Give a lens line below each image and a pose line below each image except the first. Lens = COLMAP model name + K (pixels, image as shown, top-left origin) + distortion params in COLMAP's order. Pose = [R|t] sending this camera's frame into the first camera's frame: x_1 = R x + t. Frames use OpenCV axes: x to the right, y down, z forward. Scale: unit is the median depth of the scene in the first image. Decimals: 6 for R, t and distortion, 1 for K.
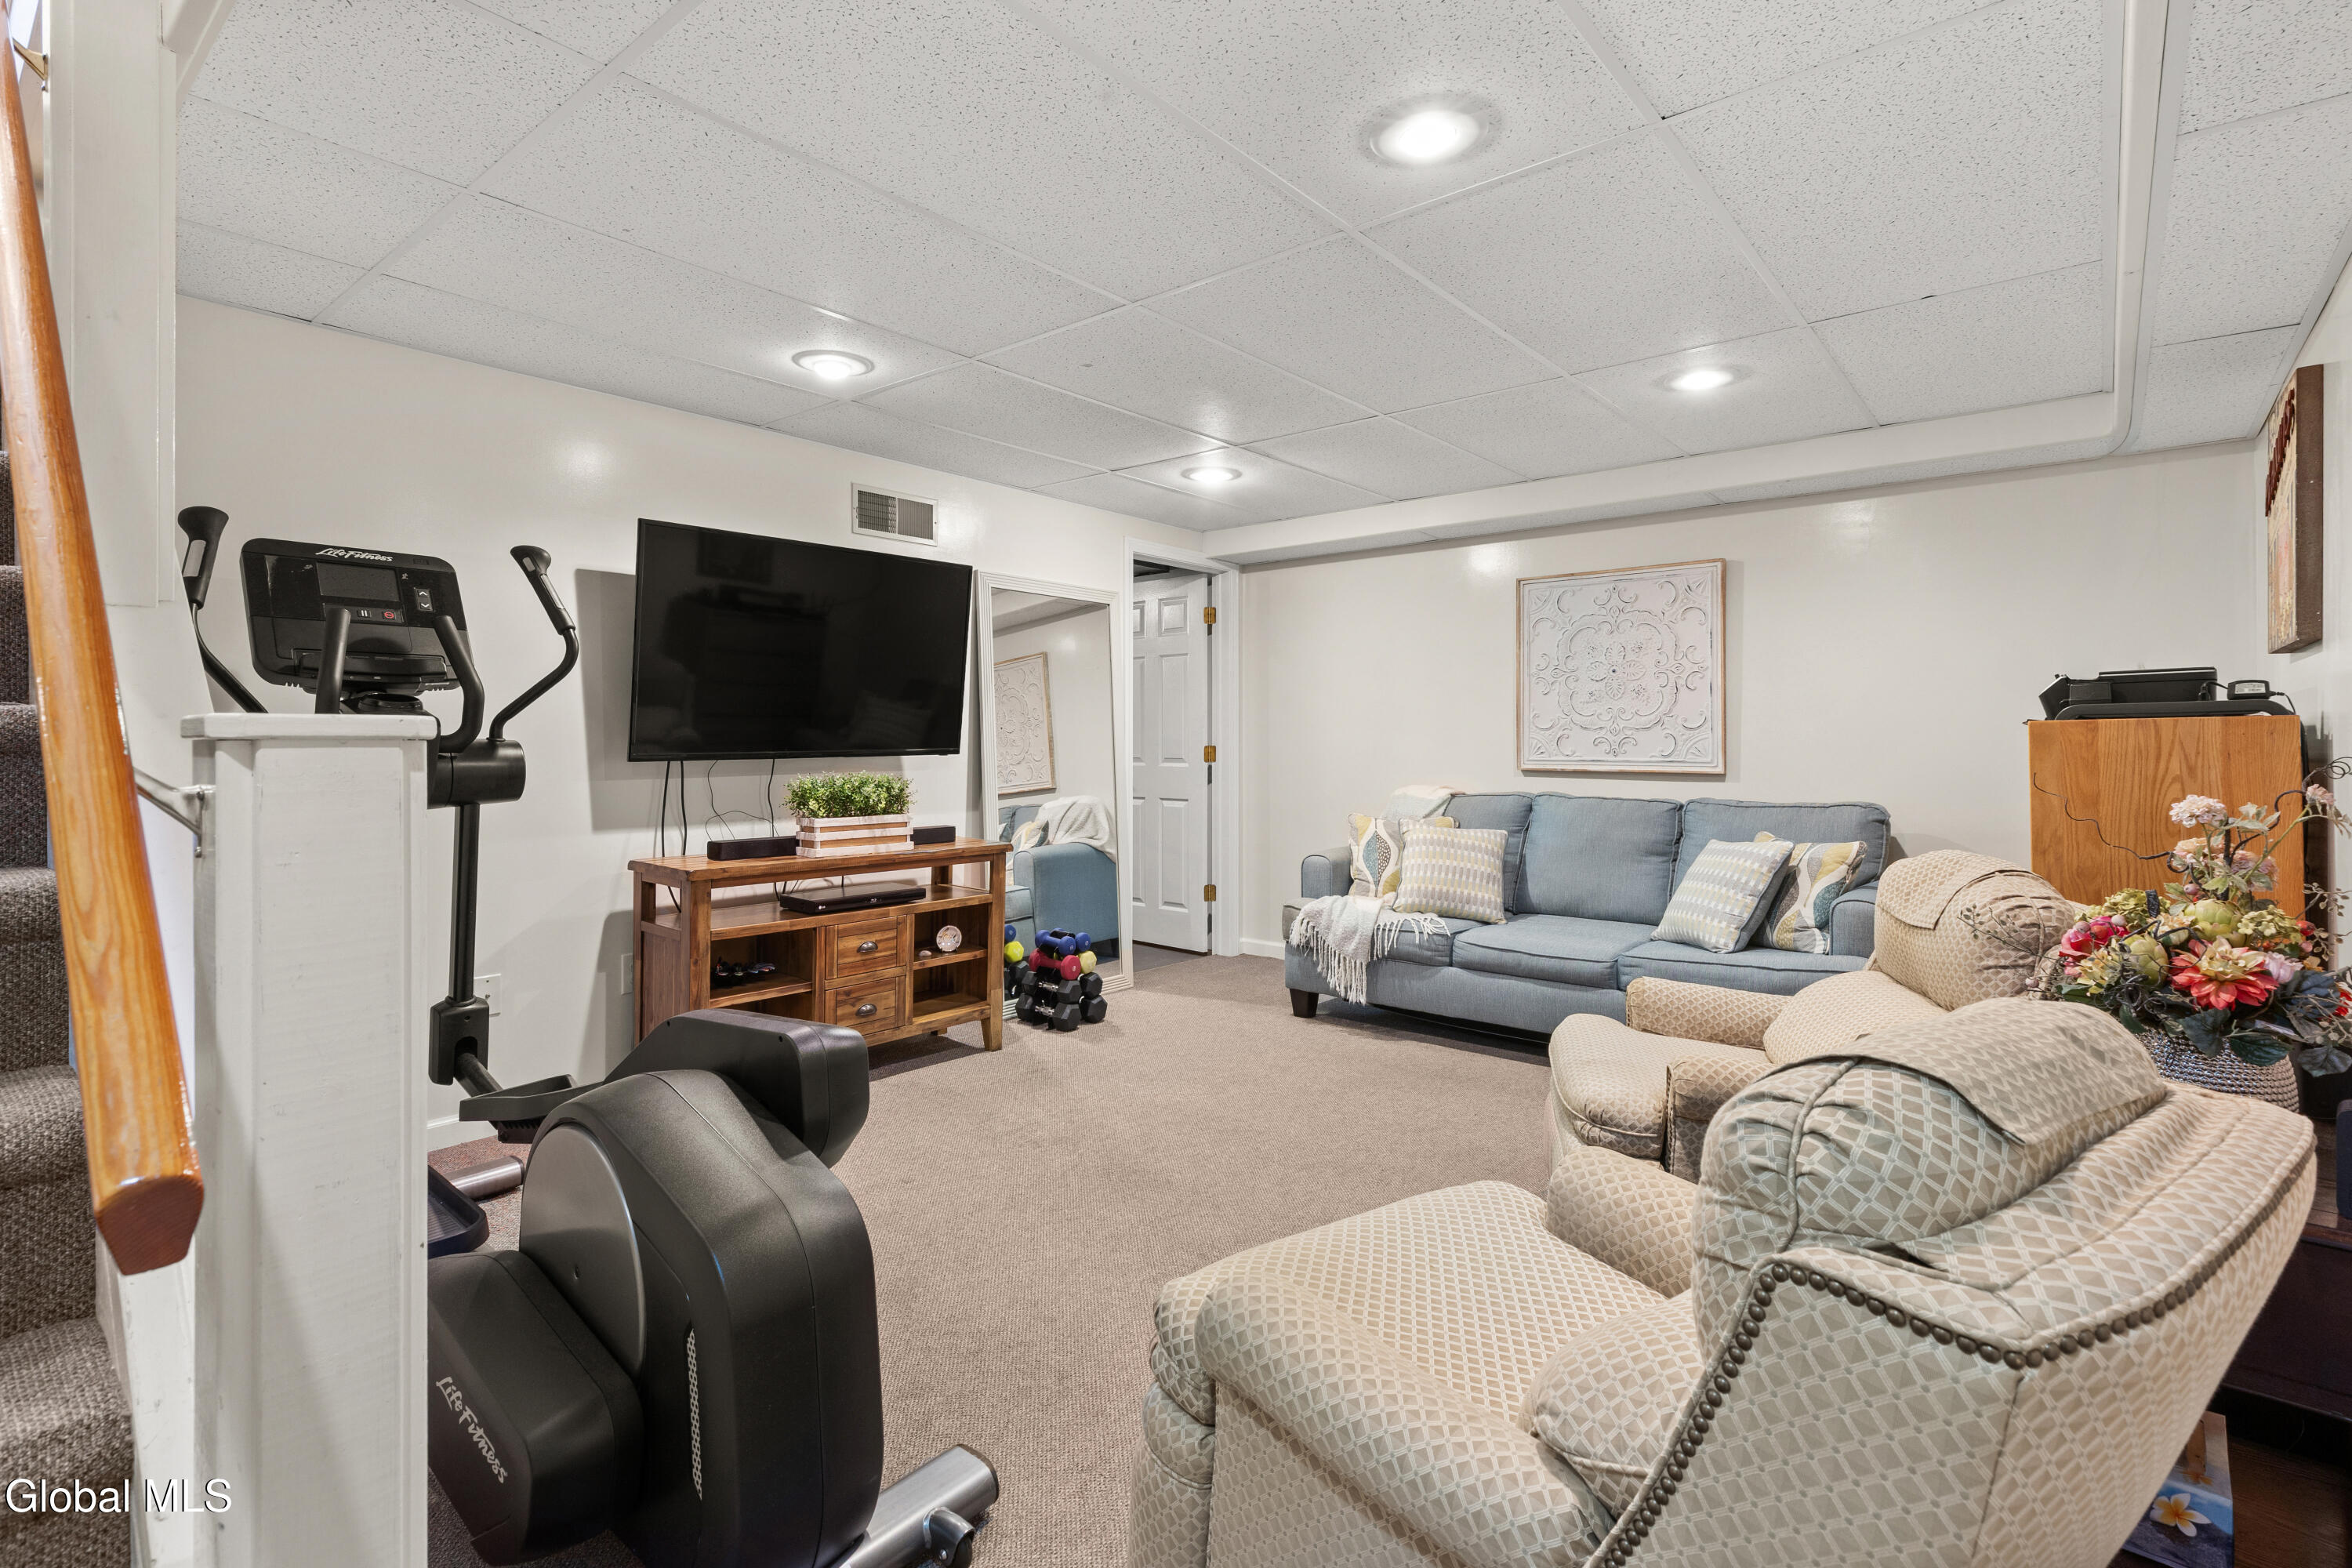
lens RADIAL K [[1084.8, 0, 1177.7], [0, 1084.8, 761.2], [0, 0, 1]] dist [0.002716, 0.001042]
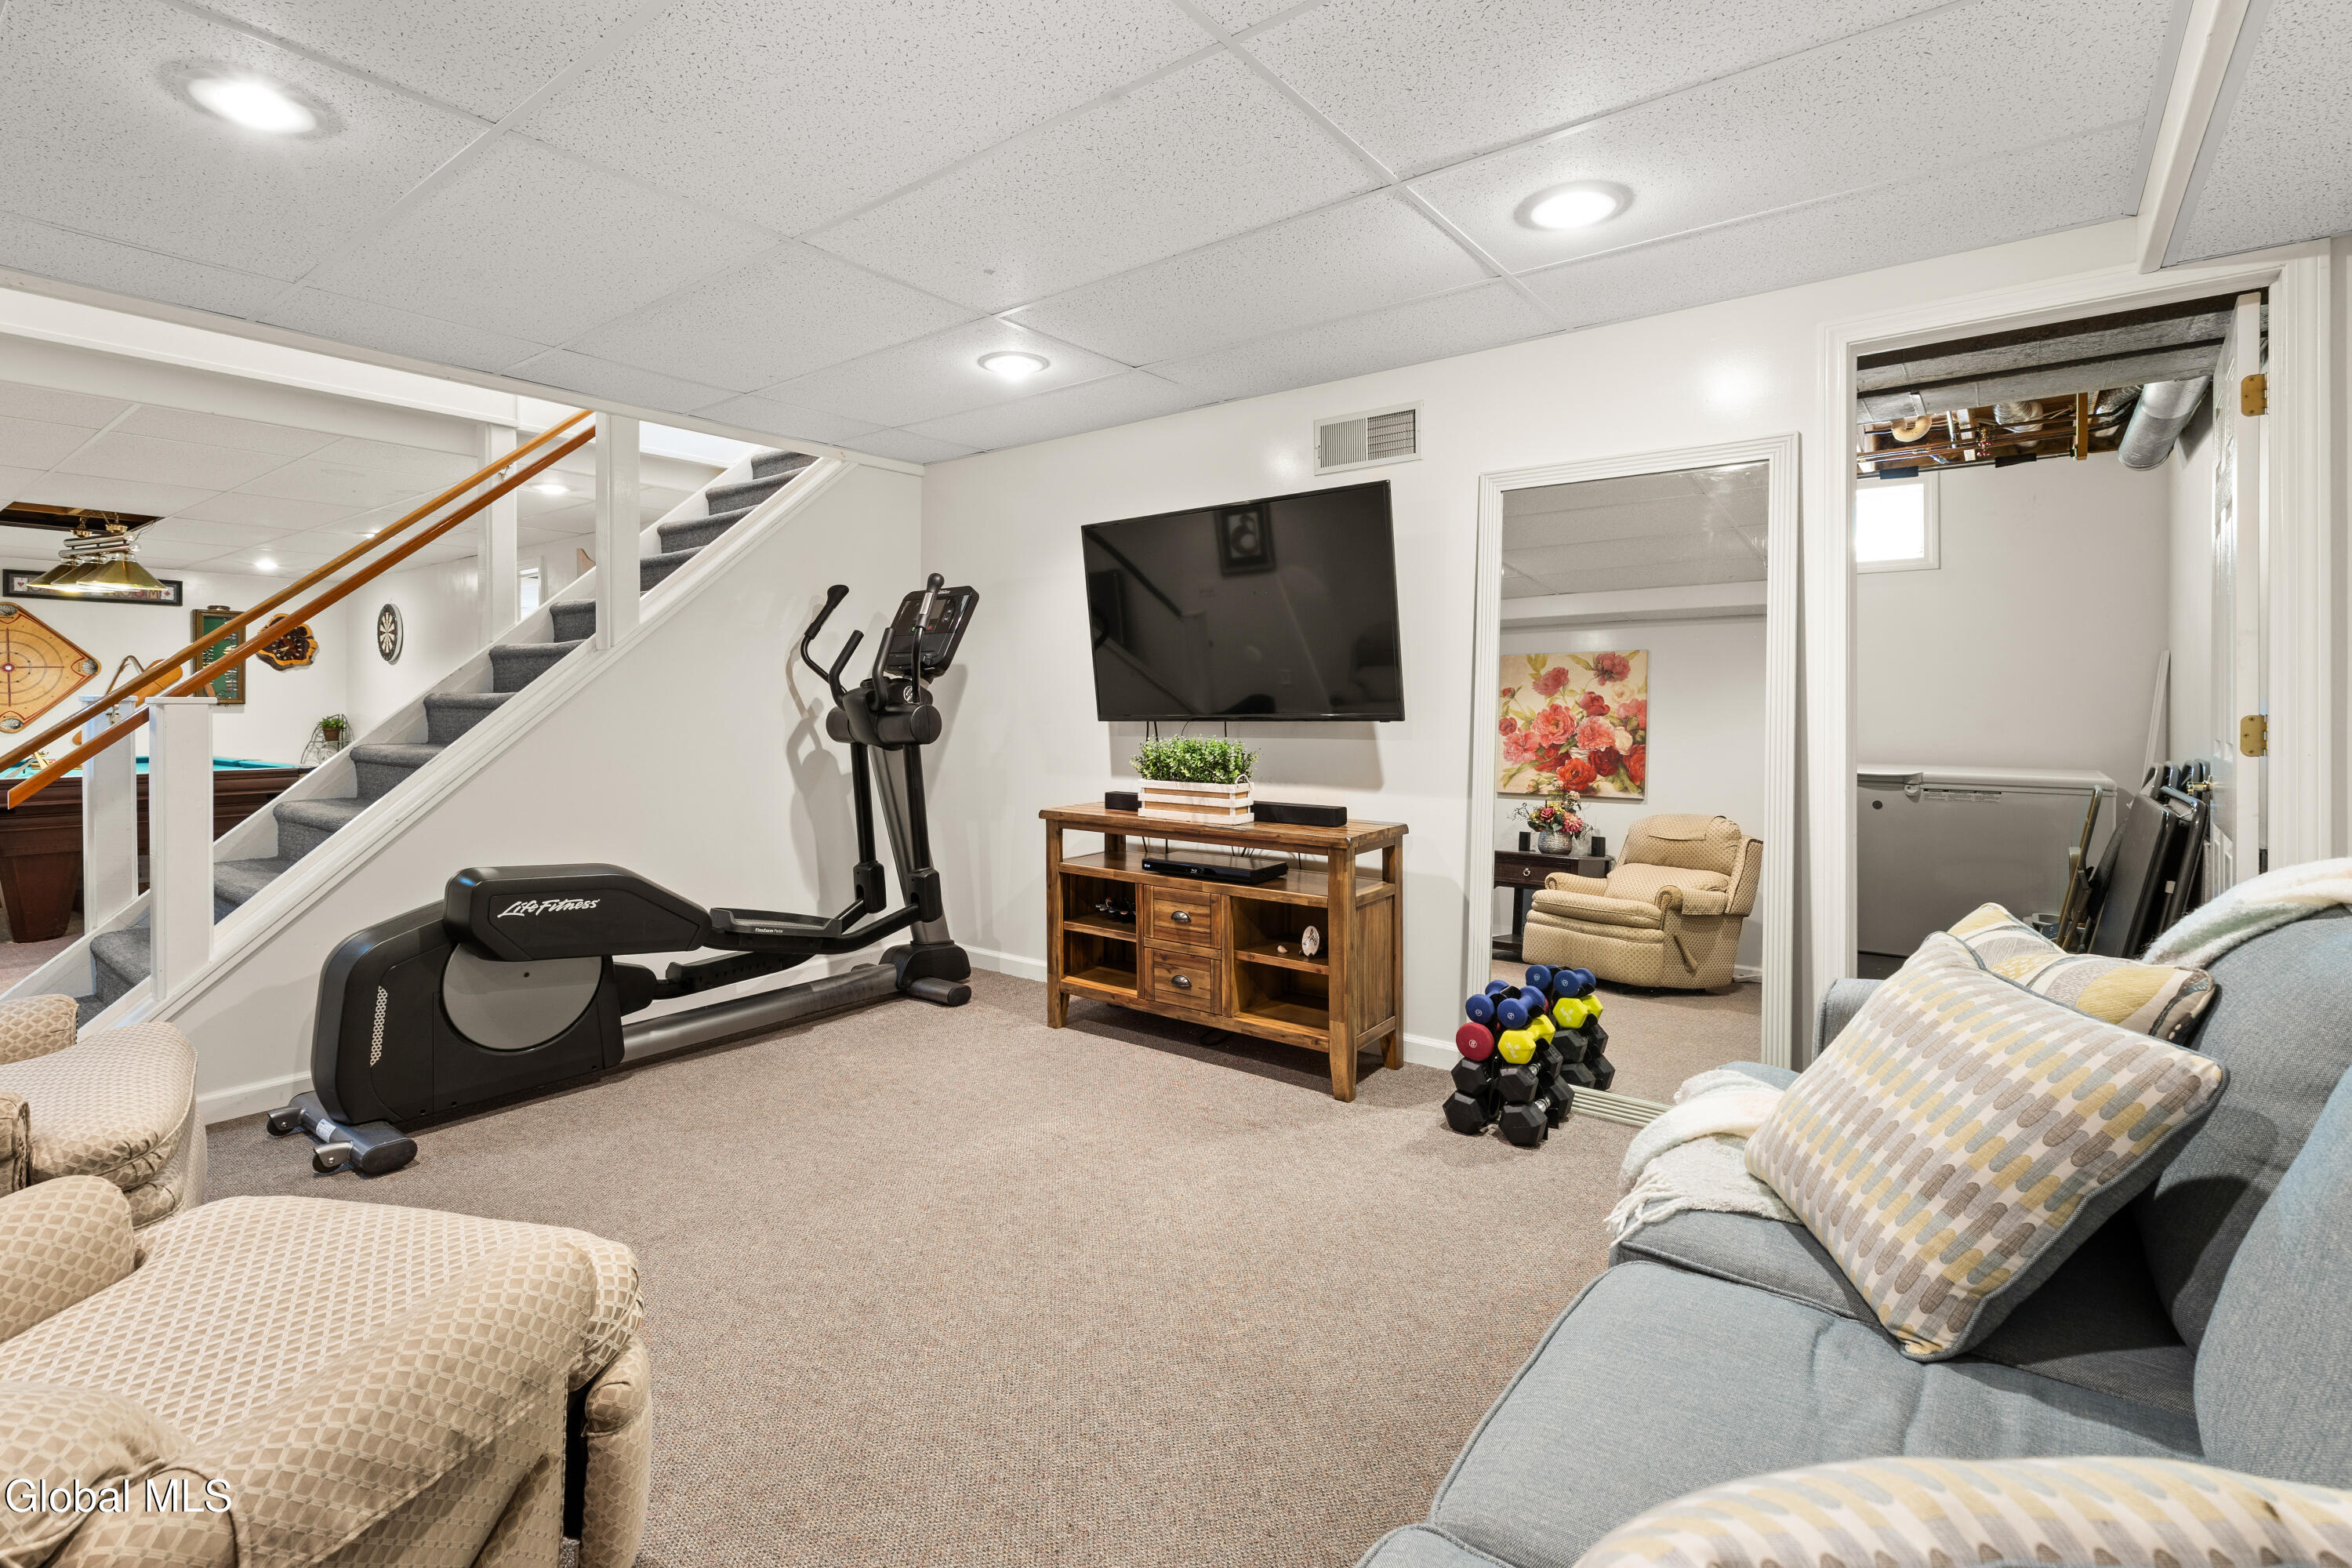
lens RADIAL K [[1084.8, 0, 1168.9], [0, 1084.8, 725.2], [0, 0, 1]] dist [0.002716, 0.001042]
pose [[0.032346, 0.011264, -0.999413, 0.661725], [-0.011405, 0.999876, 0.010900, -0.009150], [0.999412, 0.011046, 0.032470, 0.935977]]
